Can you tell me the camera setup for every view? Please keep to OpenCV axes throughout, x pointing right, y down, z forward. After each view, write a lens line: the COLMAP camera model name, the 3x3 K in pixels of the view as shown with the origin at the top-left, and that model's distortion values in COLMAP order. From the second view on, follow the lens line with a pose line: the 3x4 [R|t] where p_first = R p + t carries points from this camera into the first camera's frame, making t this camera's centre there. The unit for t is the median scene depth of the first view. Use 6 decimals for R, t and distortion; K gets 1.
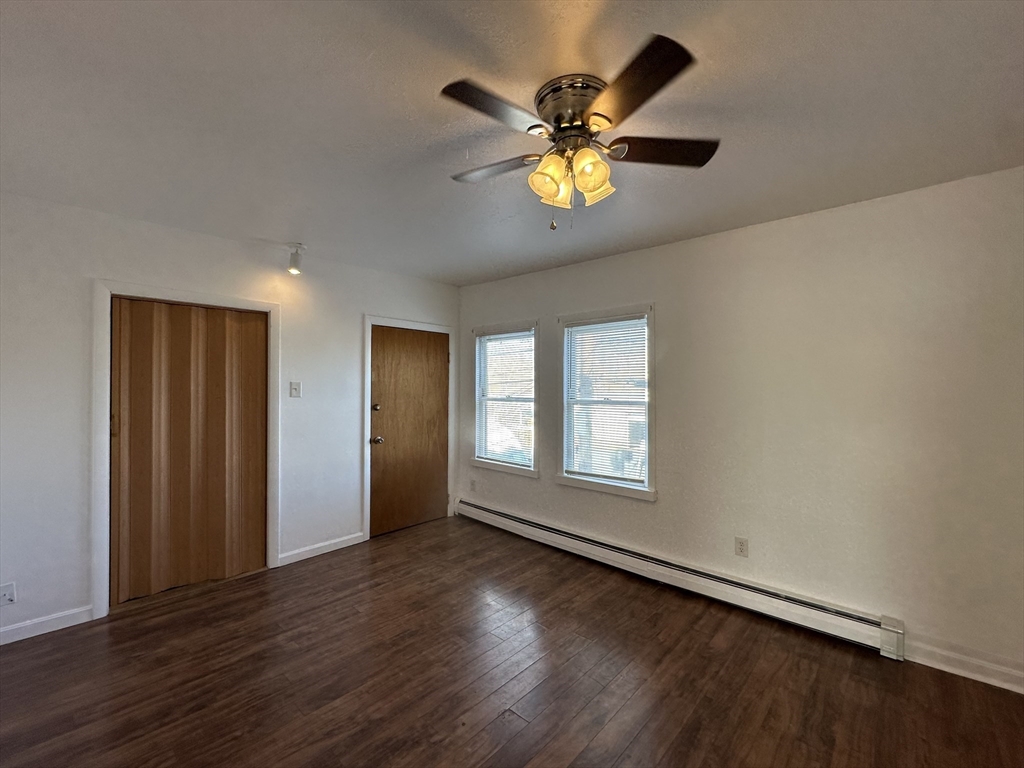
lens RADIAL K [[451.5, 0, 512.0], [0, 451.5, 384.0], [0, 0, 1]] dist [-0.000396, 0.000409]
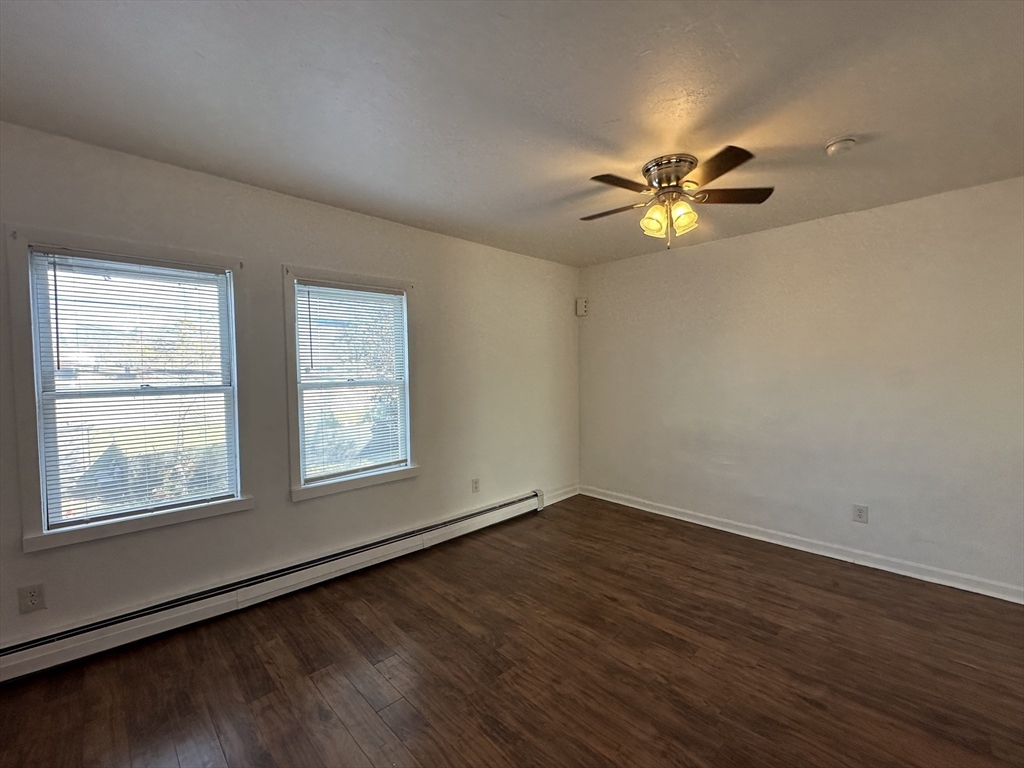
lens RADIAL K [[451.5, 0, 512.0], [0, 451.5, 384.0], [0, 0, 1]] dist [-0.000396, 0.000409]
pose [[0.017900, -0.037712, 0.999128, -0.728825], [0.007381, 0.999266, 0.037585, 0.012583], [-0.999813, 0.006702, 0.018165, 0.784752]]
